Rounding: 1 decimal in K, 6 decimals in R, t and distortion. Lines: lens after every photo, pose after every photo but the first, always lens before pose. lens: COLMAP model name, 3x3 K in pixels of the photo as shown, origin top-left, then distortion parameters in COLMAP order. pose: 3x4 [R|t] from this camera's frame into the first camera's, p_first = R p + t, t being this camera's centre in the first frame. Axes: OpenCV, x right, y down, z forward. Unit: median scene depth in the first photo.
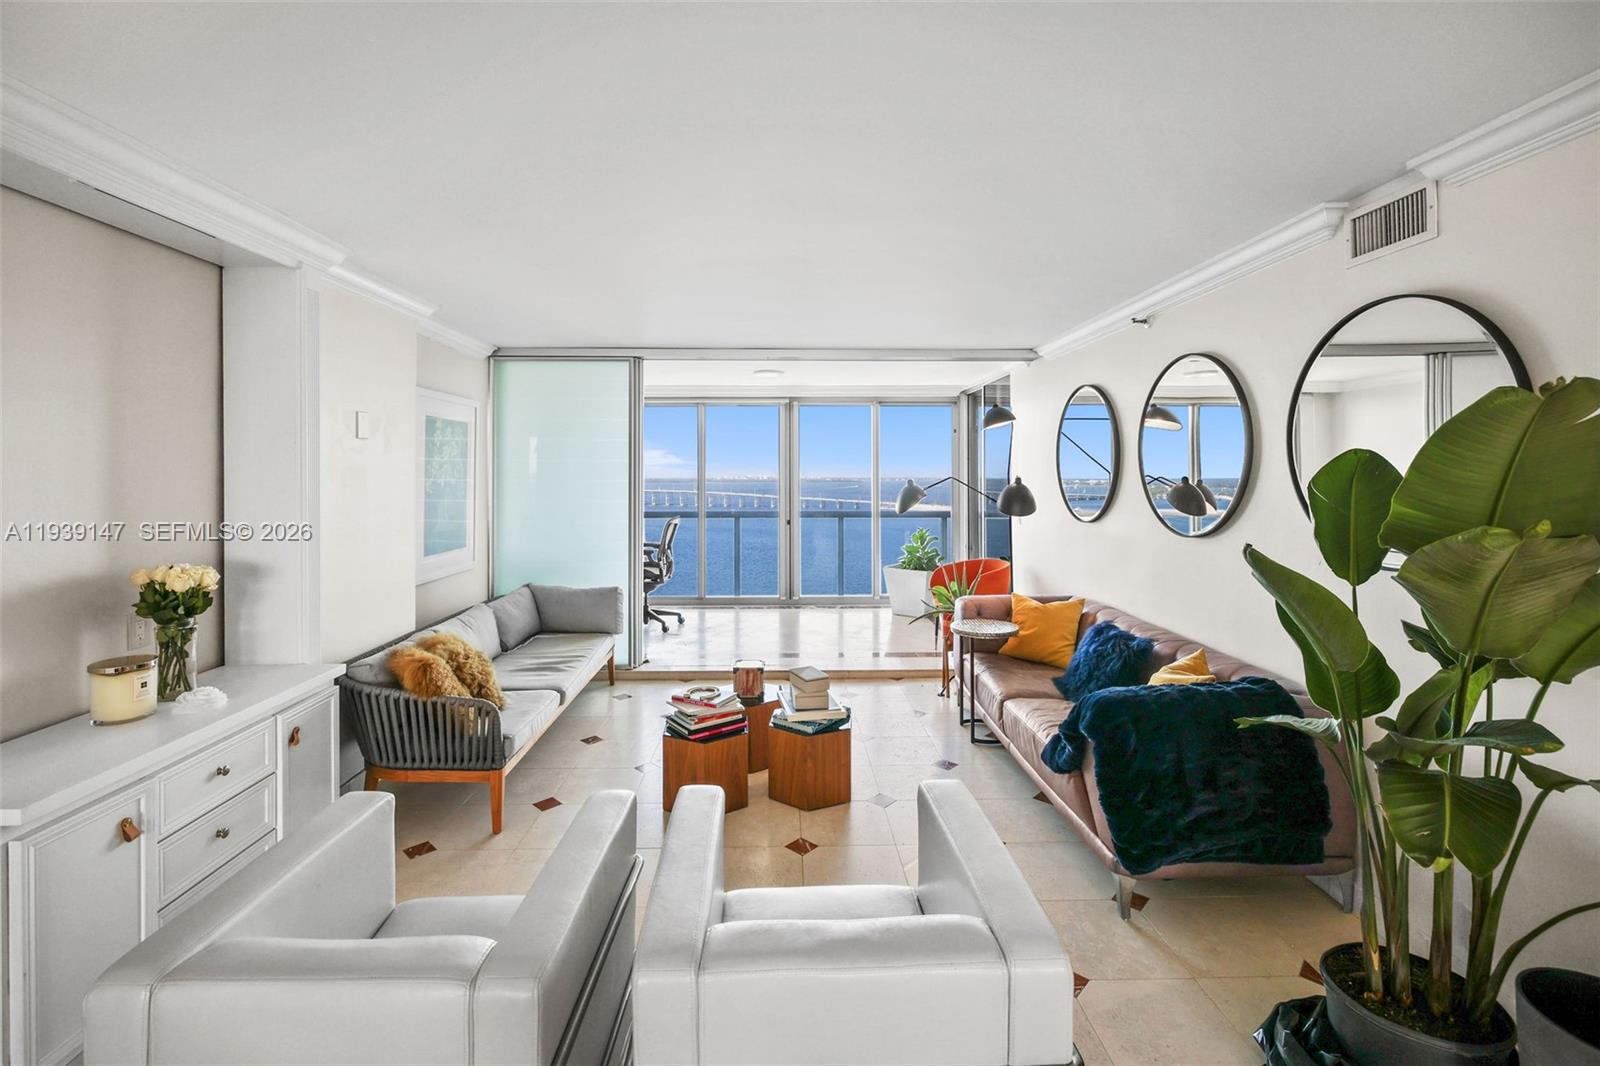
lens RADIAL K [[692.3, 0, 800.9], [0, 692.3, 471.5], [0, 0, 1]] dist [-0.005736, 0.001655]
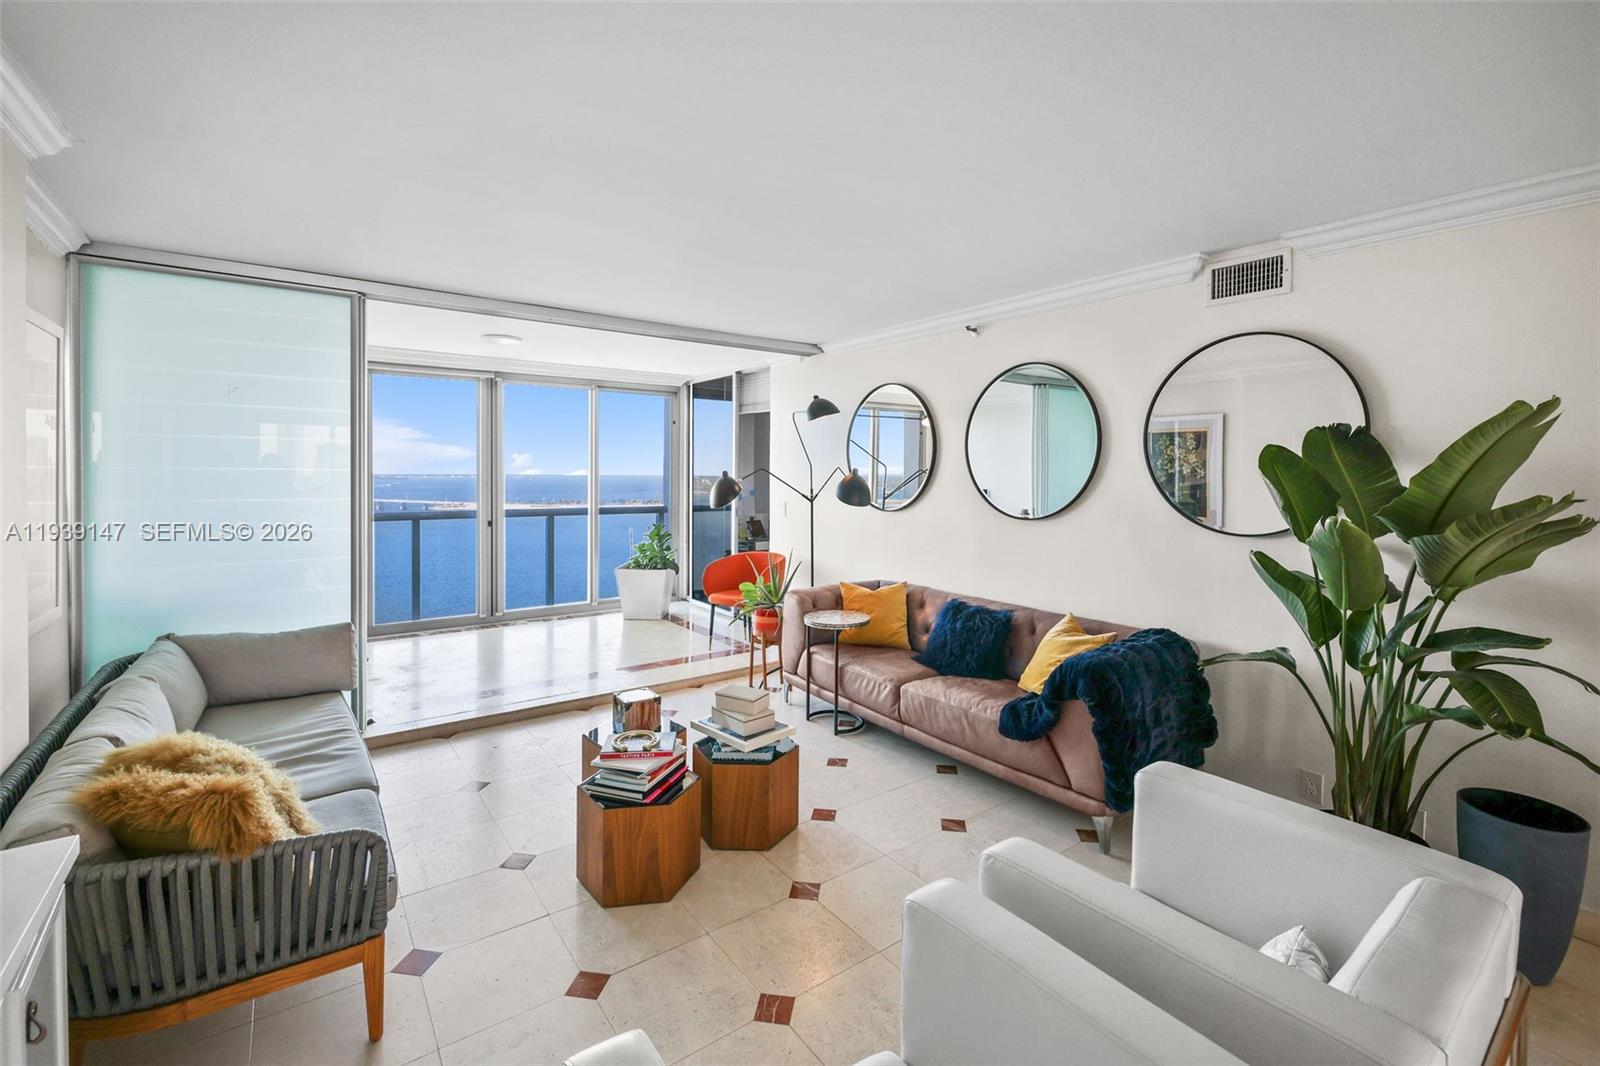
lens RADIAL K [[692.3, 0, 797.3], [0, 692.3, 487.1], [0, 0, 1]] dist [-0.005736, 0.001655]
pose [[0.821830, -0.005972, 0.569702, -0.287468], [-0.009230, 0.999674, 0.023794, 0.010375], [-0.569659, -0.024813, 0.821507, 0.178220]]
